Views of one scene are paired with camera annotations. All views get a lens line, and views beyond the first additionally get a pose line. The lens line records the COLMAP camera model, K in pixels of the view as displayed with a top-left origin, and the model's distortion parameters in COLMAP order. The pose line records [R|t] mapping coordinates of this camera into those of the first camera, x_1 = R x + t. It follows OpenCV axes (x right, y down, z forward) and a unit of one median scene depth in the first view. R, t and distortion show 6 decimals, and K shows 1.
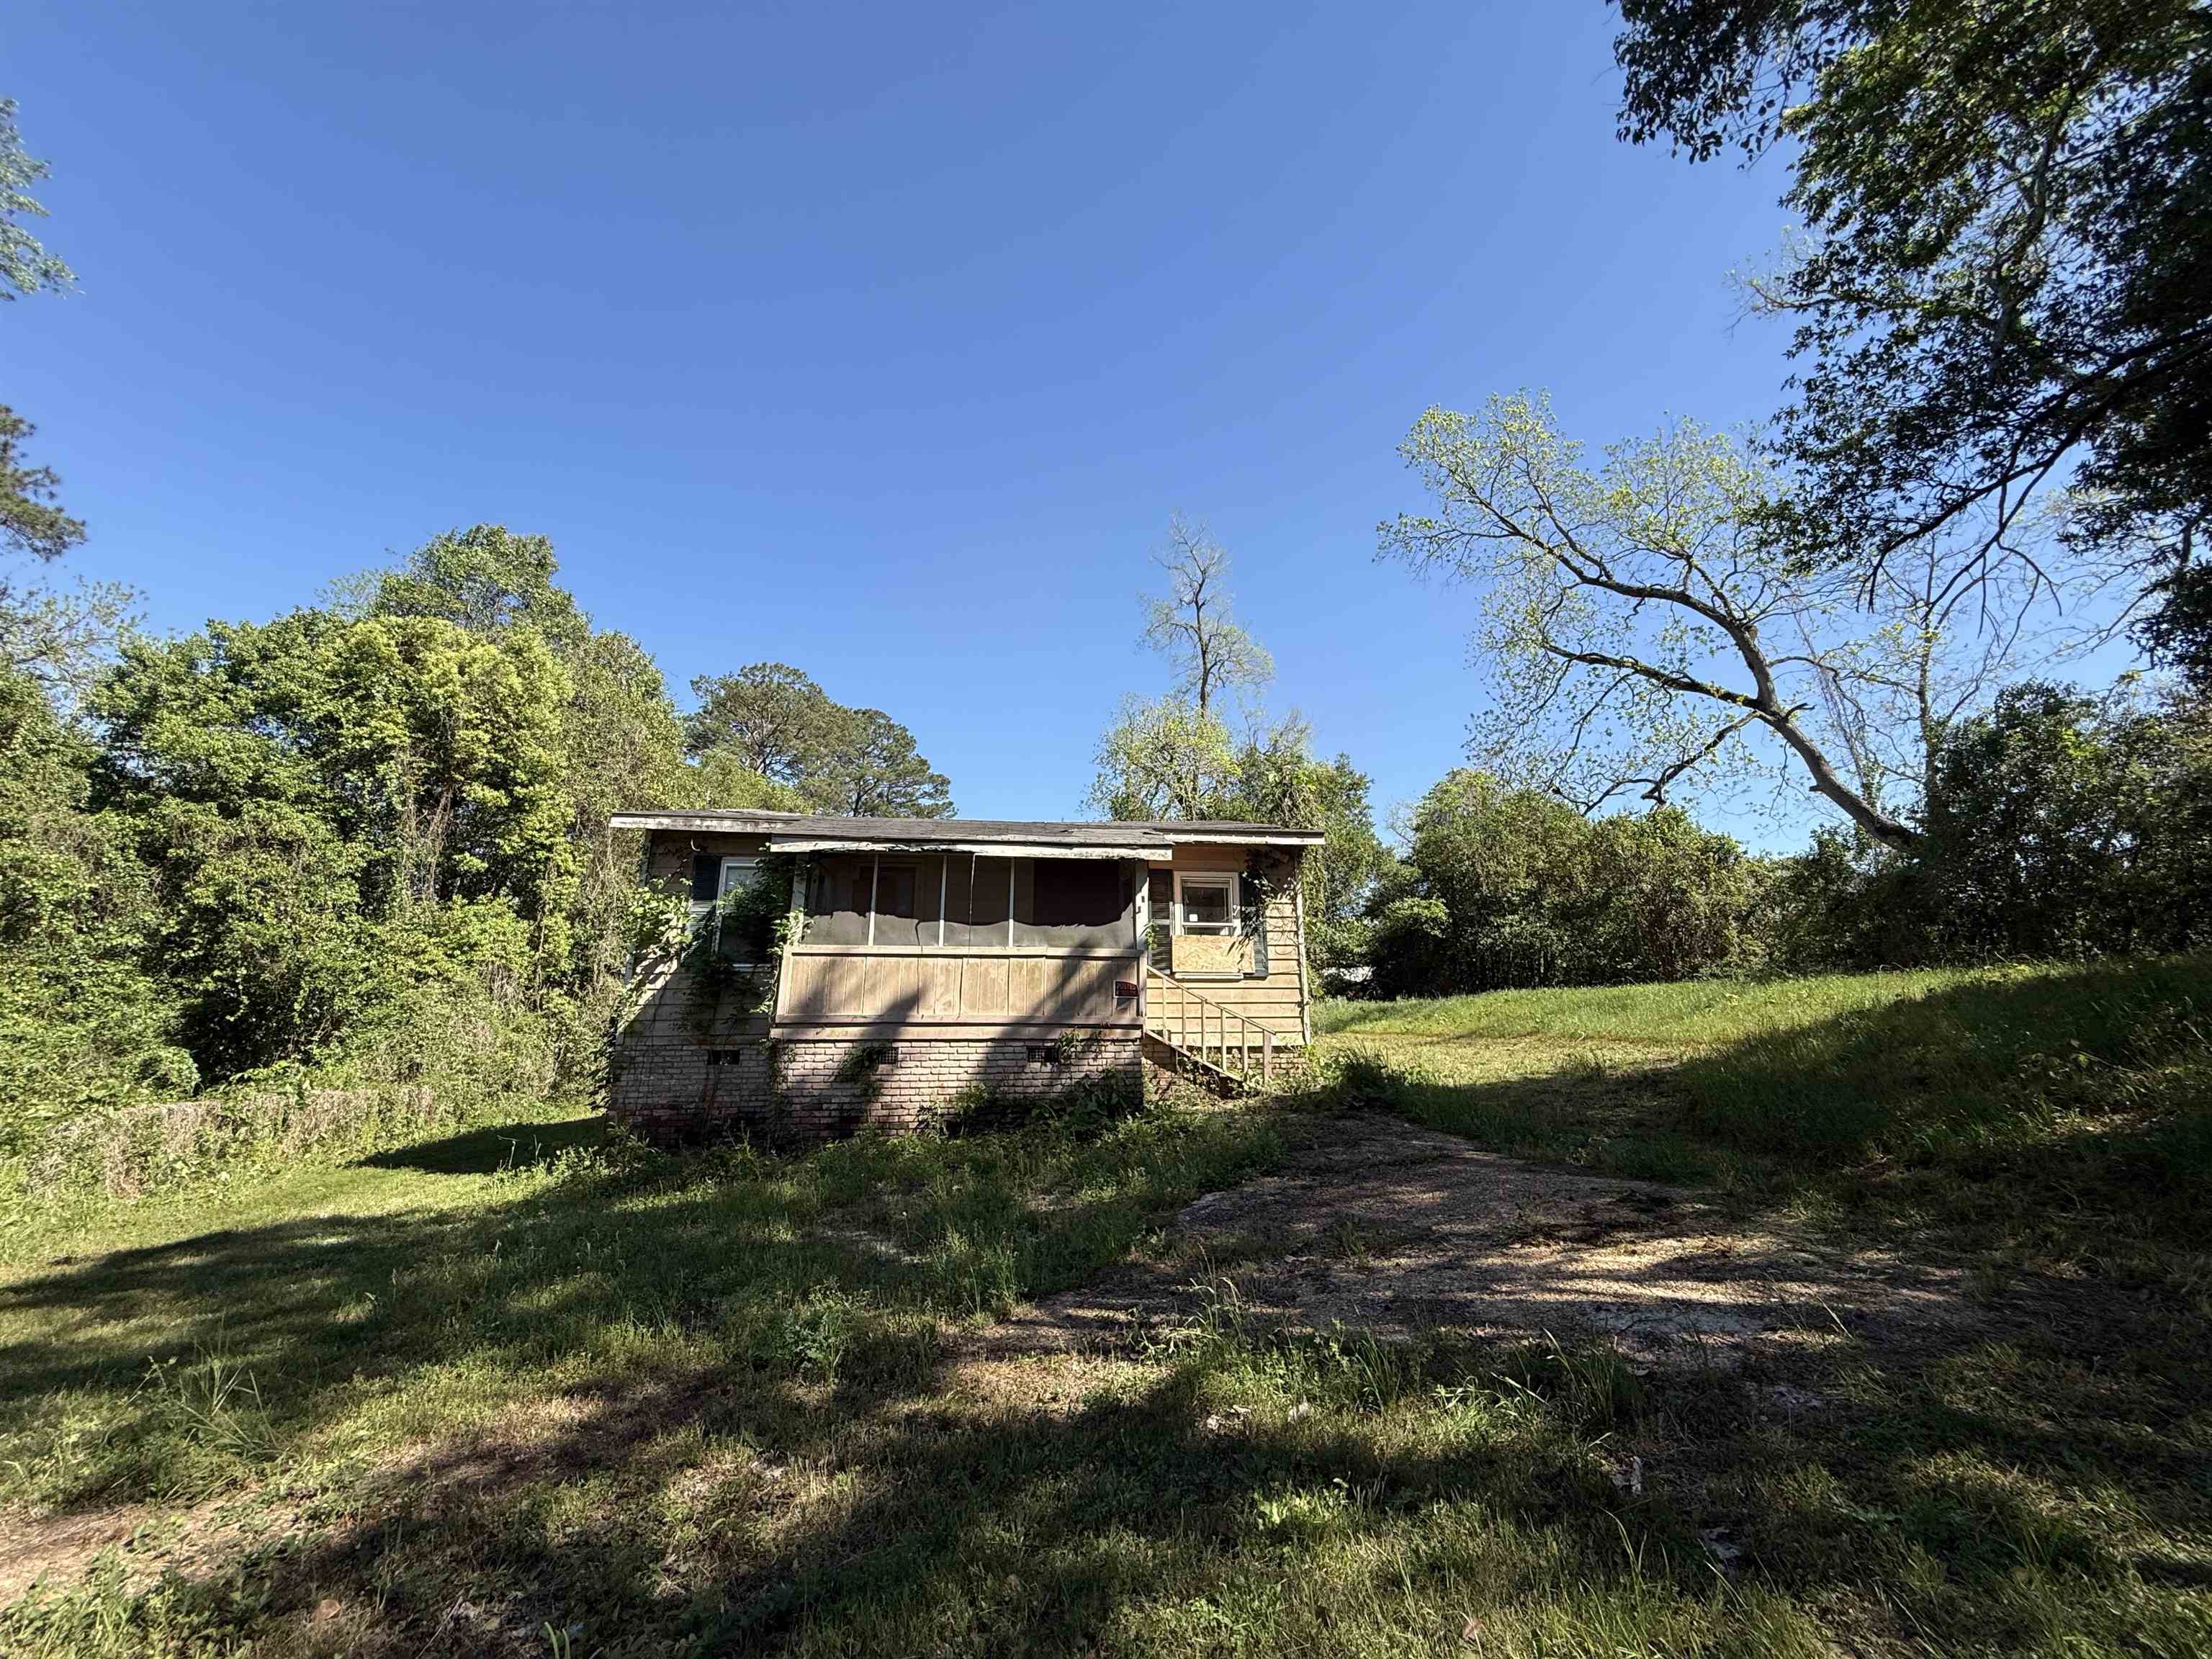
lens RADIAL K [[915.1, 0, 1083.3], [0, 915.1, 806.1], [0, 0, 1]] dist [0.018474, -0.000444]
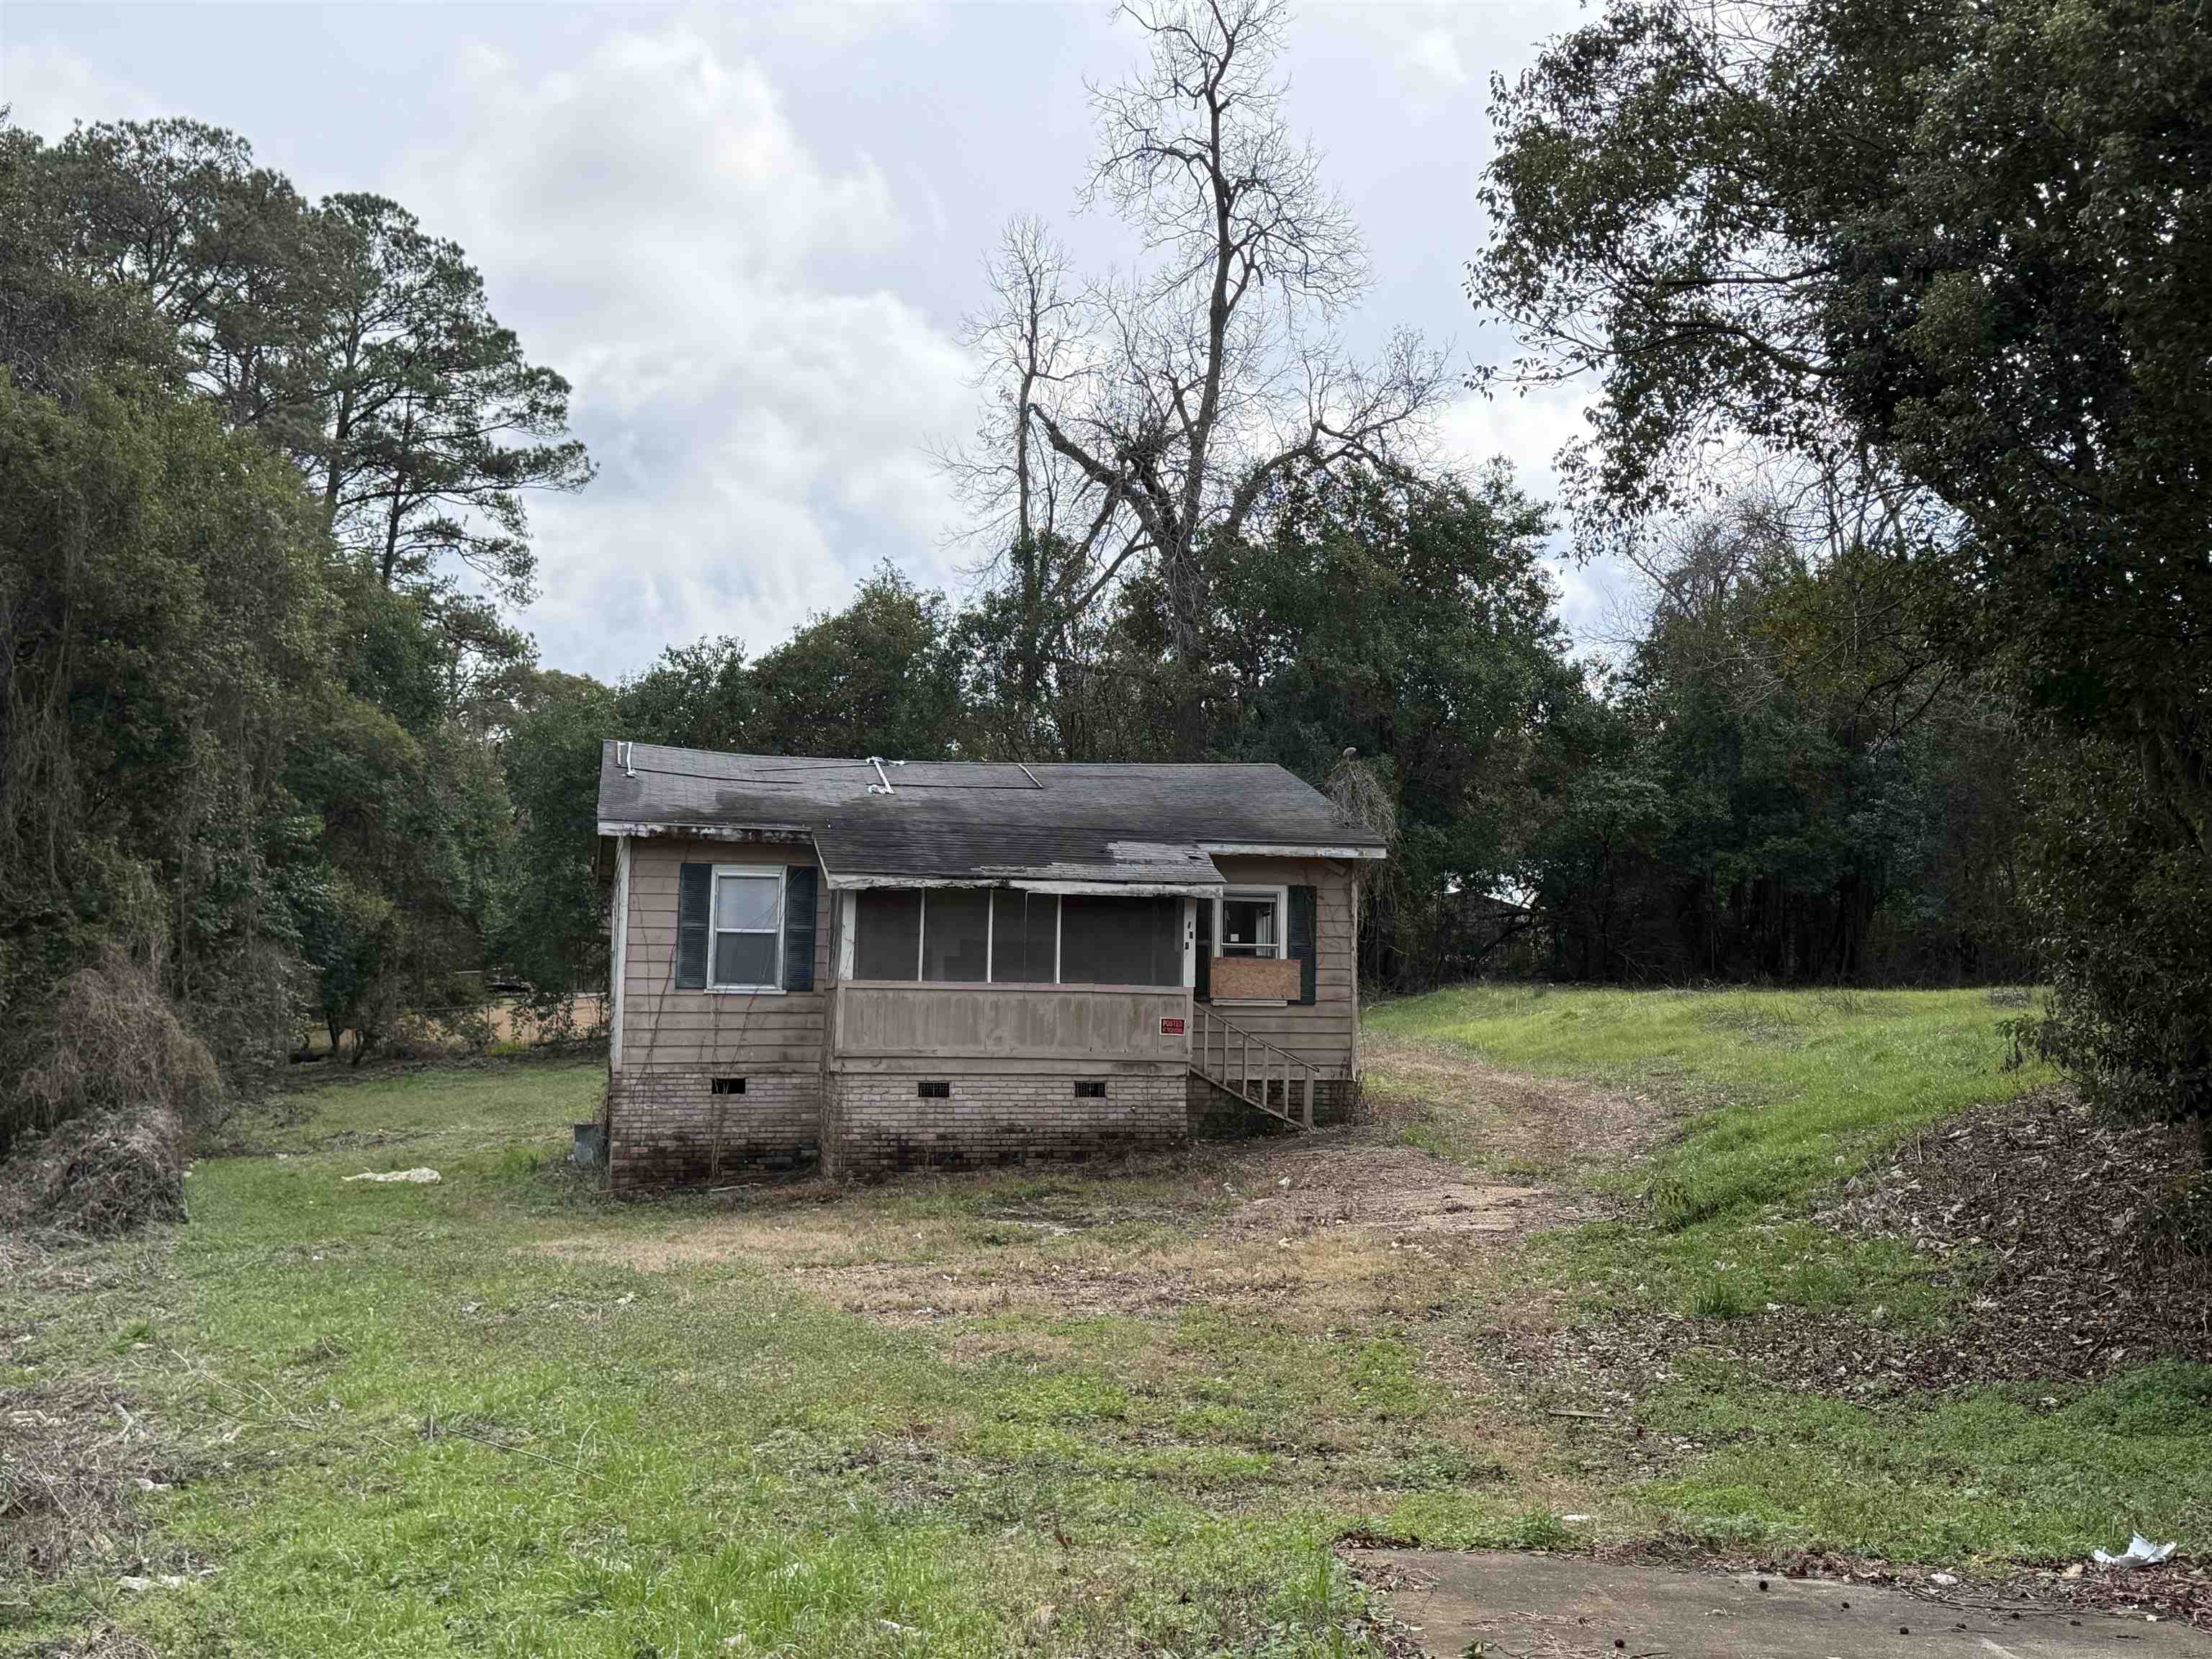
lens RADIAL K [[2522.8, 0, 1112.8], [0, 2522.8, 810.9], [0, 0, 1]] dist [0.188485, -0.425726]
pose [[0.993559, 0.024757, 0.110577, -0.264142], [-0.043423, 0.984532, 0.169736, -0.398462], [-0.104664, -0.173445, 0.979266, -1.322121]]
